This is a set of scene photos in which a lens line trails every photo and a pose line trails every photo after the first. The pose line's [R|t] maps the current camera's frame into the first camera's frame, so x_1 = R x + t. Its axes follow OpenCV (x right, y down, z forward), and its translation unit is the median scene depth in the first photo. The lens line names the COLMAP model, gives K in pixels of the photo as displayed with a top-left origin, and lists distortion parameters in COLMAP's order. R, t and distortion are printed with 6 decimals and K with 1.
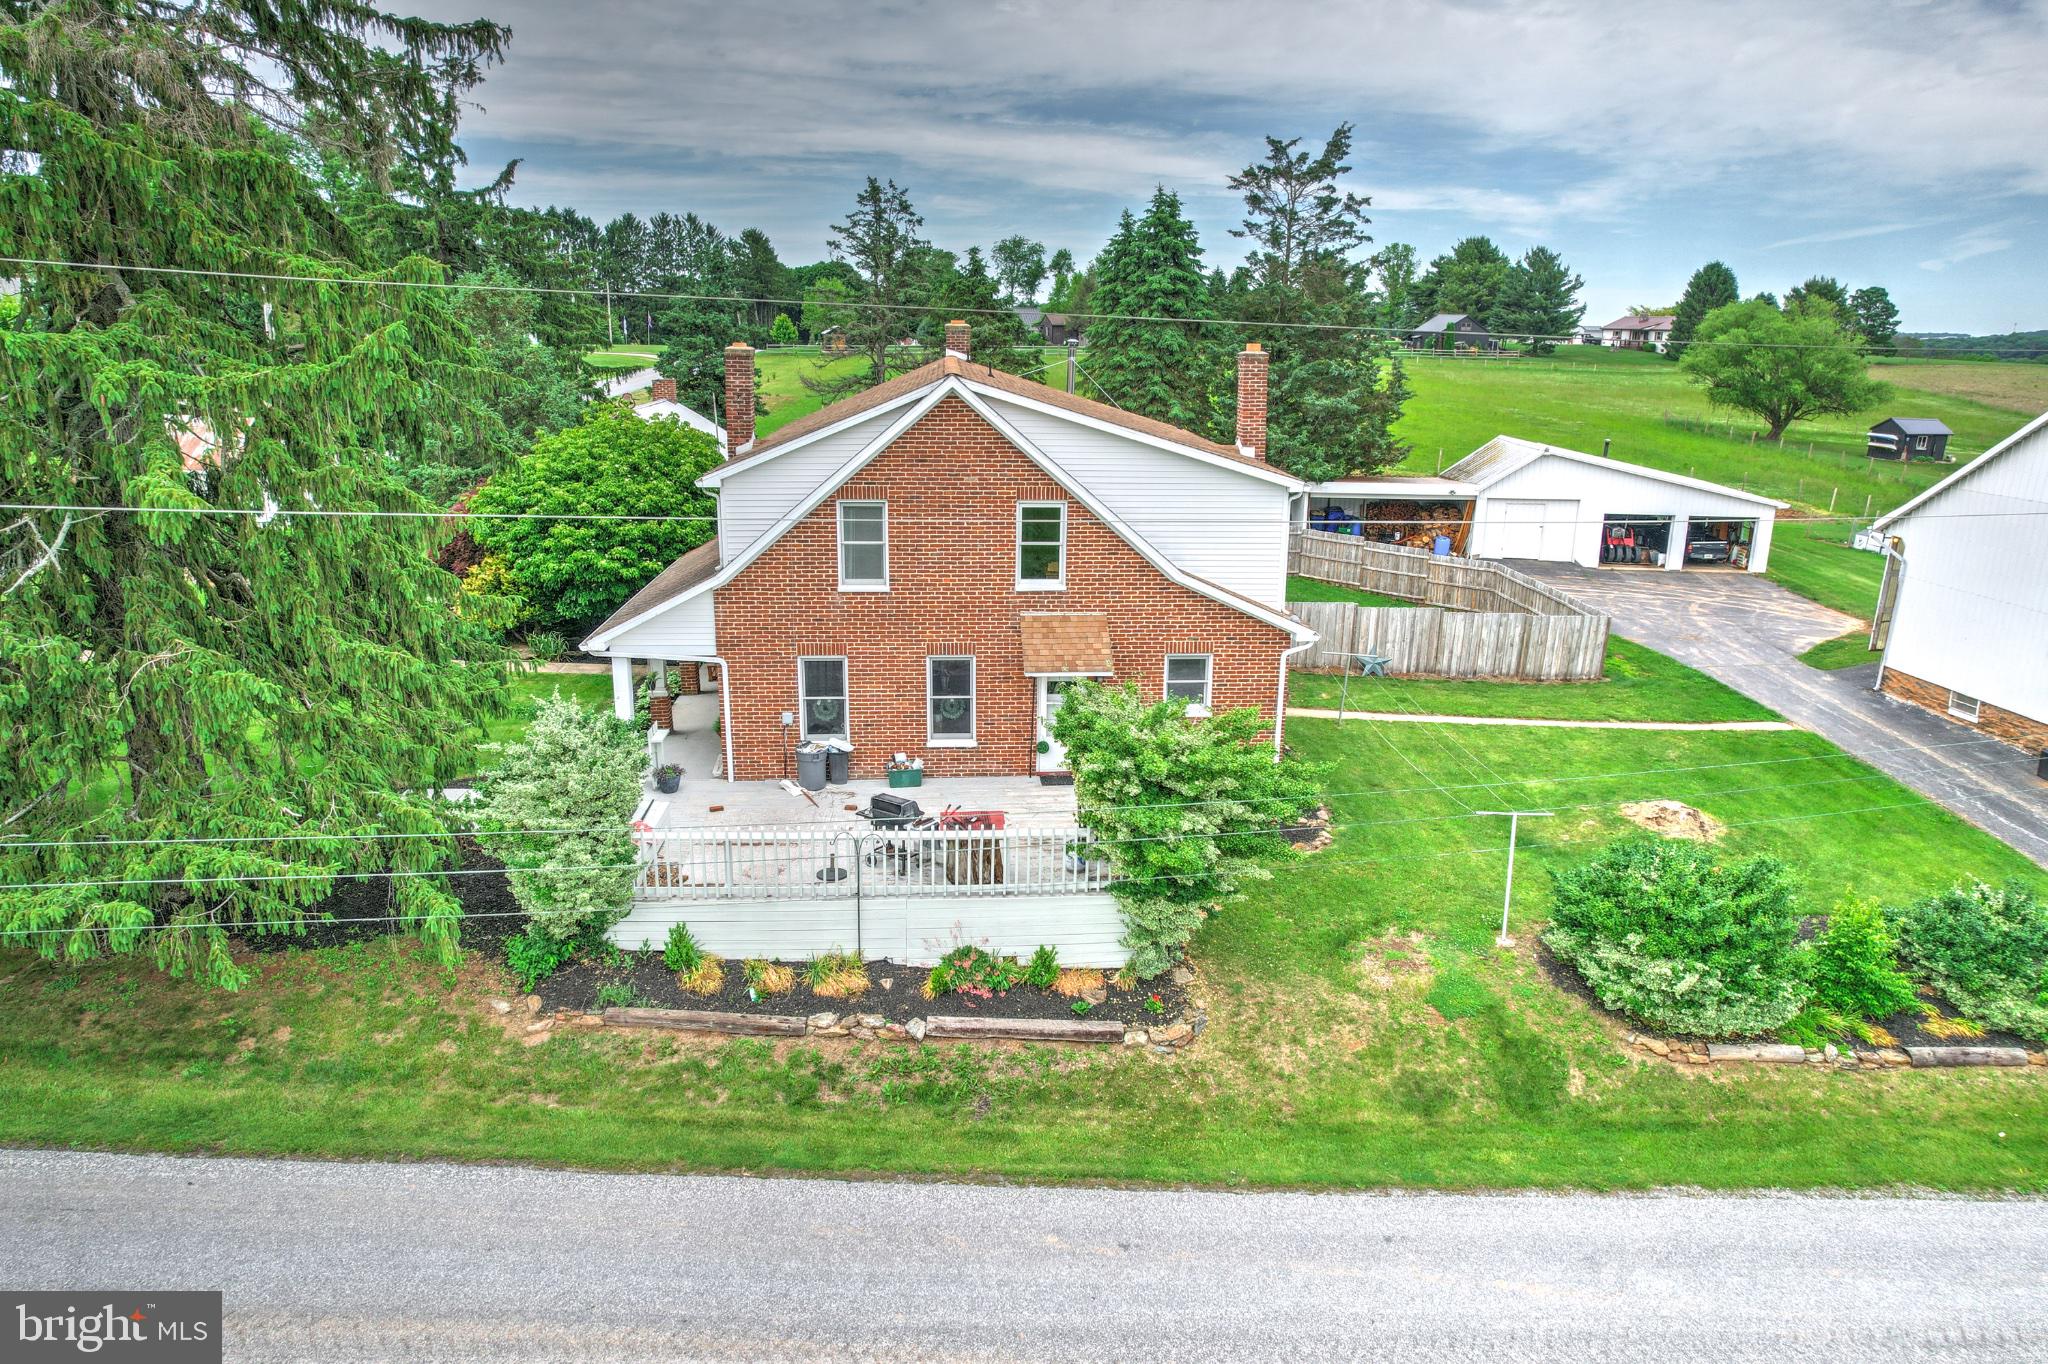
lens RADIAL K [[1300.6, 0, 1010.2], [0, 1300.6, 690.5], [0, 0, 1]] dist [-0.078407, 0.075896]
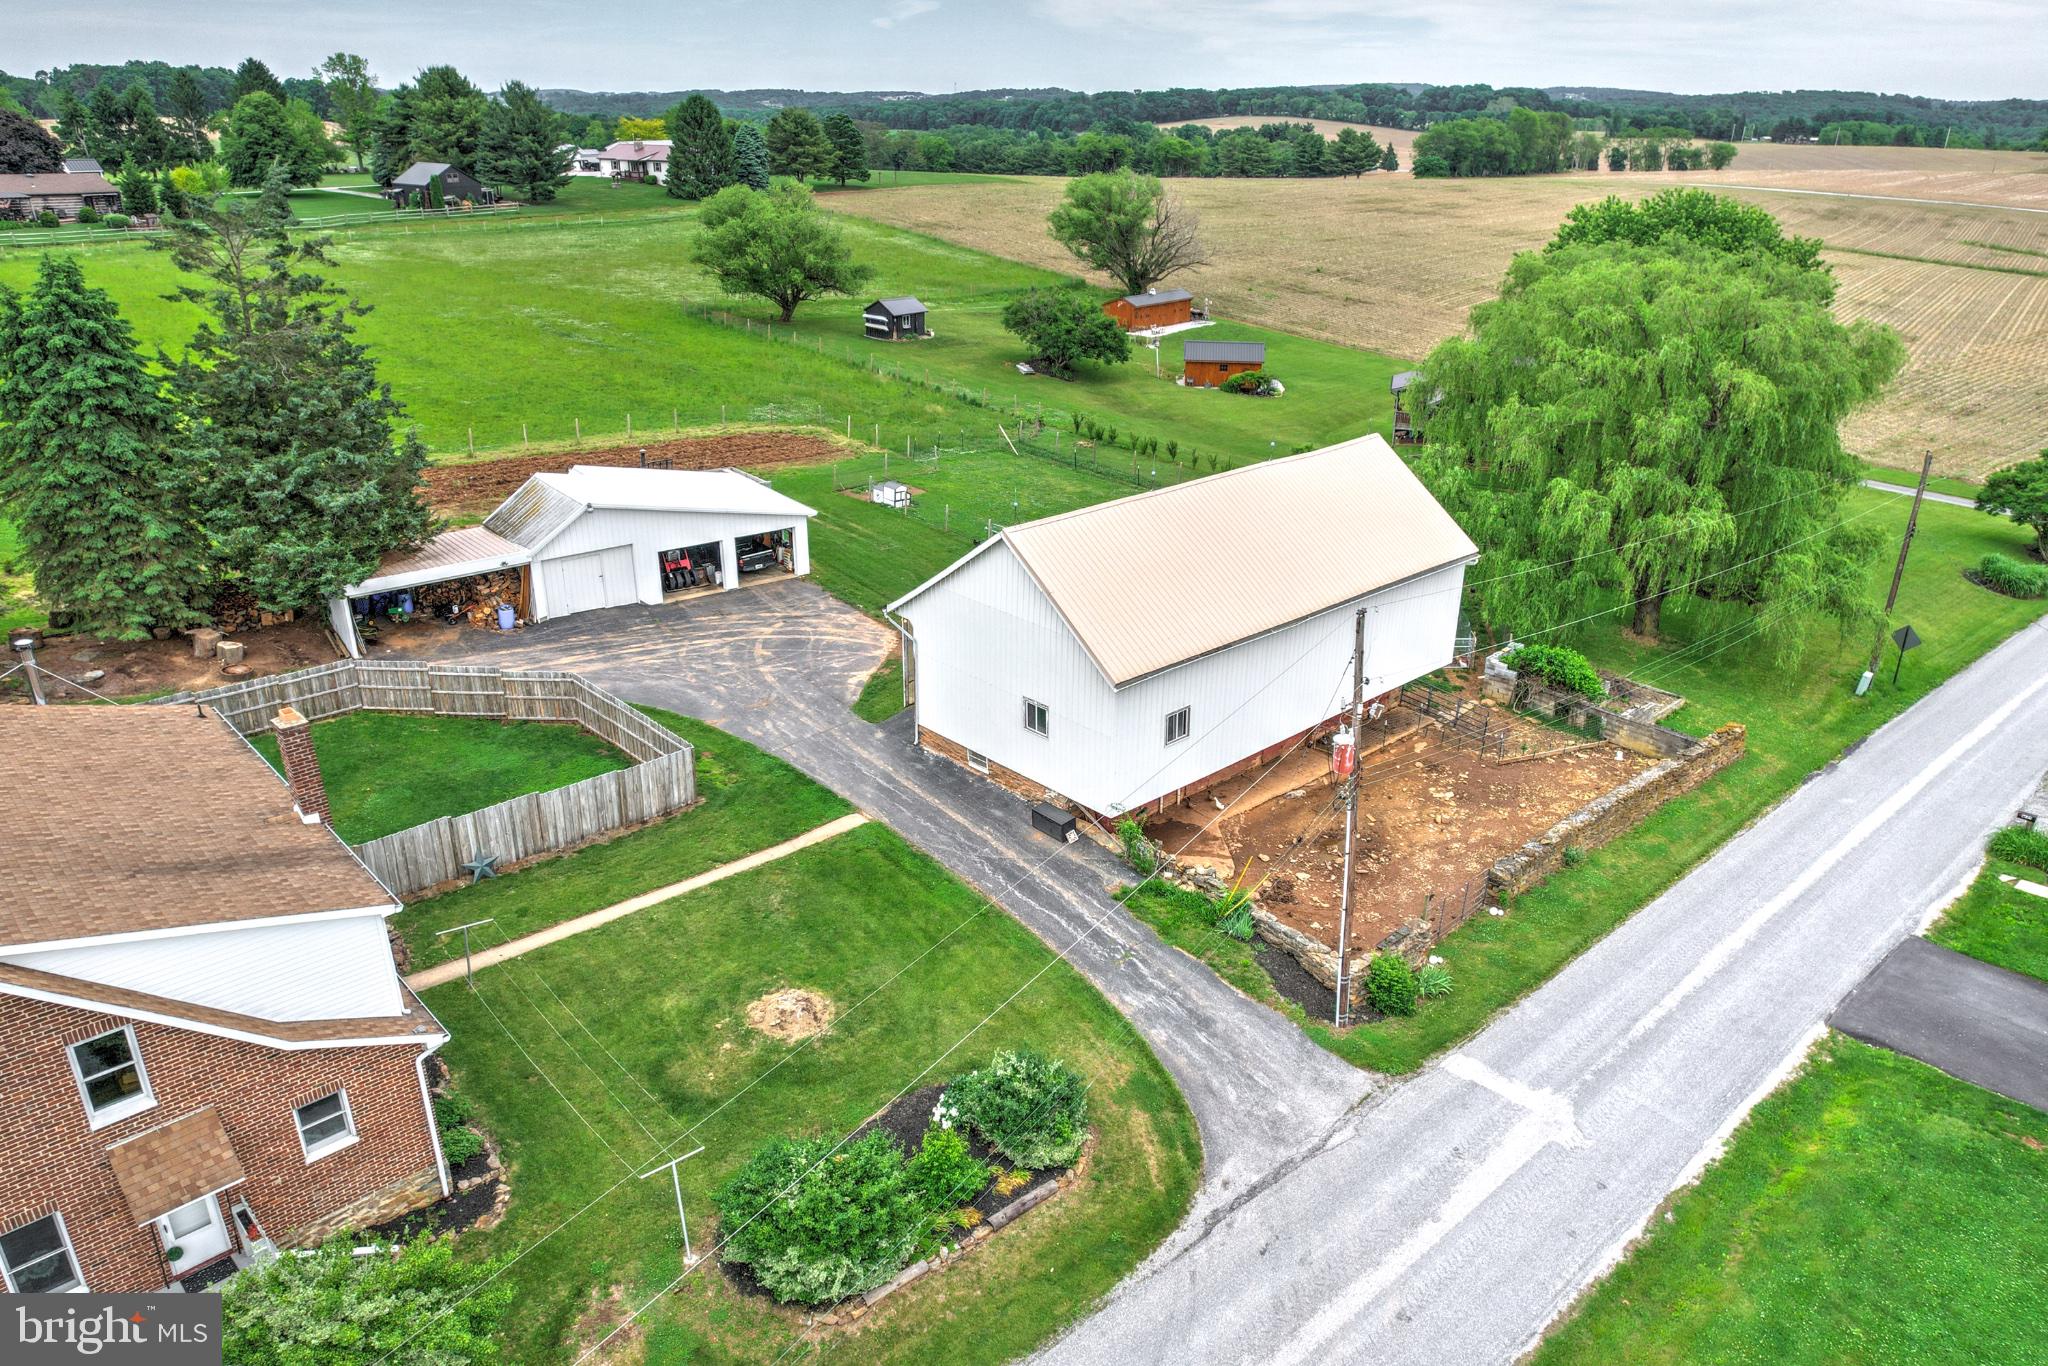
lens RADIAL K [[1436.5, 0, 1024.0], [0, 1436.5, 683.0], [0, 0, 1]] dist [-0.088809, 0.101049]
pose [[0.769752, -0.263240, 0.581538, 0.007195], [0.174556, 0.963091, 0.204903, -0.223938], [-0.614013, -0.056214, 0.787292, -0.063294]]
